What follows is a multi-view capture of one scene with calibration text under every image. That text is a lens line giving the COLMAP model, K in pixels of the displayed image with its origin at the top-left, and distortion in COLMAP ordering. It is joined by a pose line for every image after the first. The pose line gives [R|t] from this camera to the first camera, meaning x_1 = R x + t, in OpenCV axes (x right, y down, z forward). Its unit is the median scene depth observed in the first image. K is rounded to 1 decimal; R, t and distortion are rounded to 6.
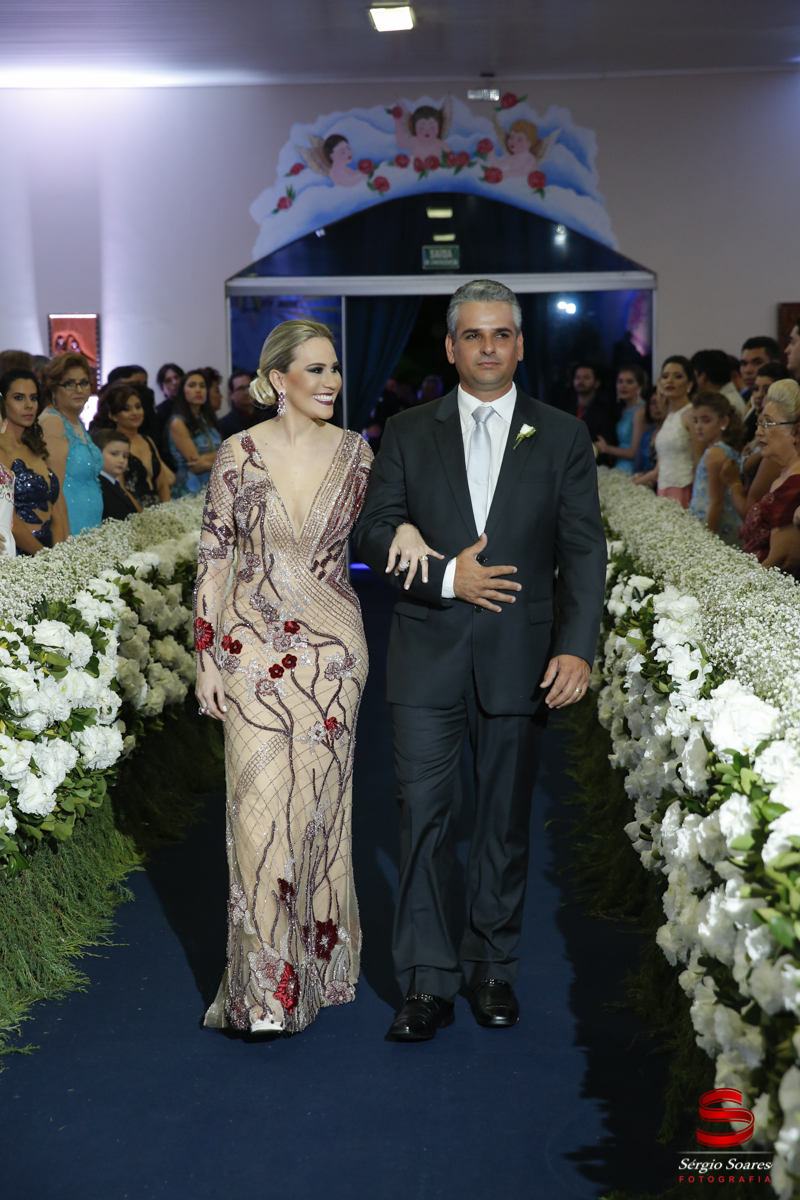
lens RADIAL K [[2291.8, 0, 400.0], [0, 2291.8, 600.0], [0, 0, 1]] dist [0.231776, -0.043815]
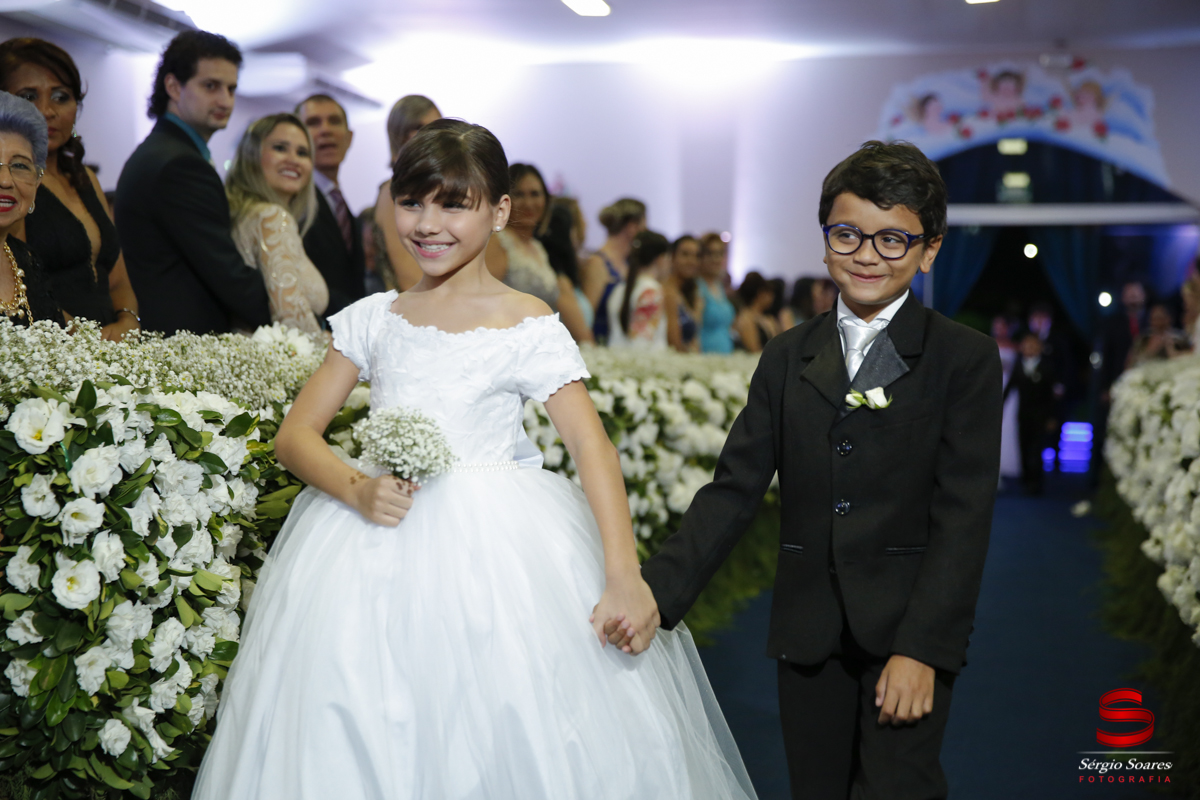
lens RADIAL K [[1985.2, 0, 600.0], [0, 1985.2, 400.0], [0, 0, 1]] dist [0.193070, -0.070275]
pose [[0.981970, 0.033426, -0.186057, 0.006314], [-0.048602, 0.995798, -0.077612, 0.092388], [0.182681, 0.085256, 0.979469, -0.108372]]
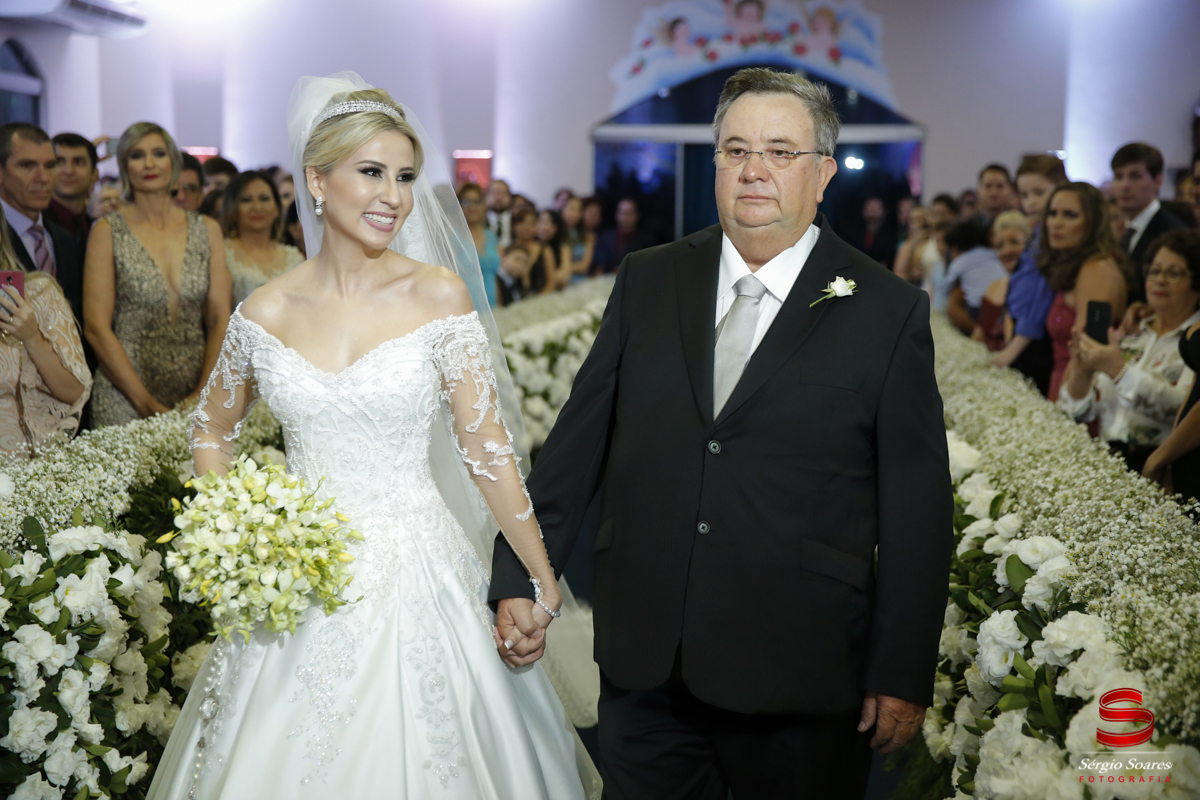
lens RADIAL K [[1824.6, 0, 600.0], [0, 1824.6, 400.0], [0, 0, 1]] dist [0.127484, 0.093176]
pose [[0.997262, 0.028519, -0.068231, 0.007976], [-0.027916, 0.999562, 0.009778, 0.007228], [0.068480, -0.007847, 0.997622, -0.049586]]
